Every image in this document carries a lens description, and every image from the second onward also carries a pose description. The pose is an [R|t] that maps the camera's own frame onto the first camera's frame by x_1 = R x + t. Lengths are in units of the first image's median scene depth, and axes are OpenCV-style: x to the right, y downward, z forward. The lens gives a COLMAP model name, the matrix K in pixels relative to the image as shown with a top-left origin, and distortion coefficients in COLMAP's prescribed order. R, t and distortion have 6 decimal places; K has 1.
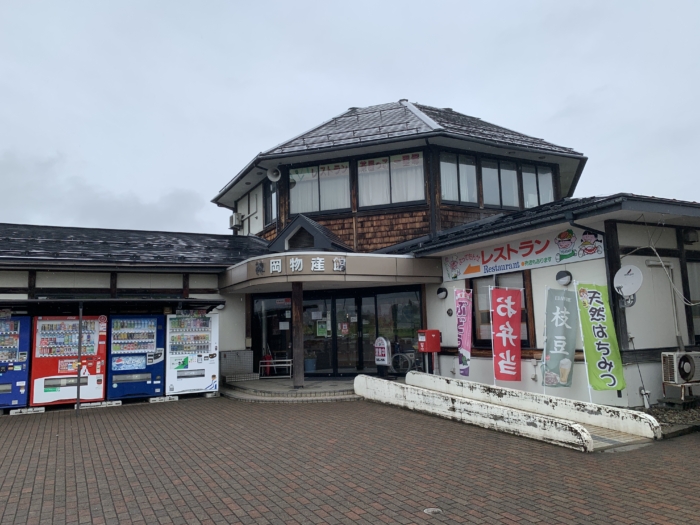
lens RADIAL K [[537.7, 0, 349.9], [0, 537.7, 263.7], [0, 0, 1]] dist [-0.008647, 0.001730]
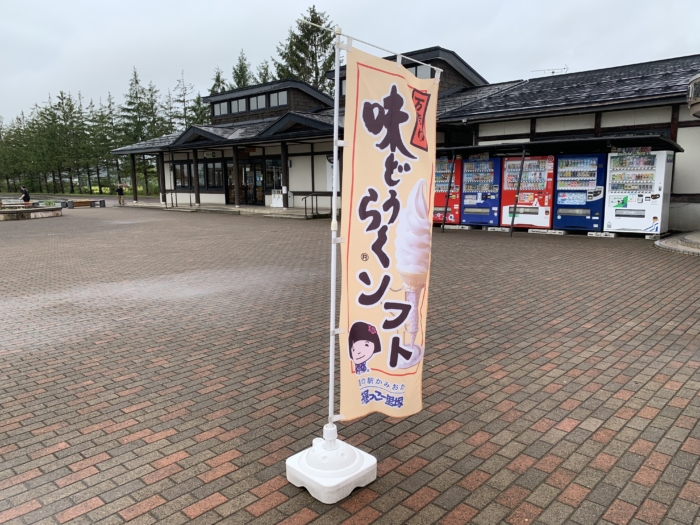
lens RADIAL K [[537.7, 0, 350.0], [0, 537.7, 260.8], [0, 0, 1]] dist [-0.008647, 0.001730]
pose [[0.318936, 0.165405, -0.933232, 0.493817], [0.121220, 0.969448, 0.213251, 0.017292], [0.939992, -0.181139, 0.289141, 0.221375]]
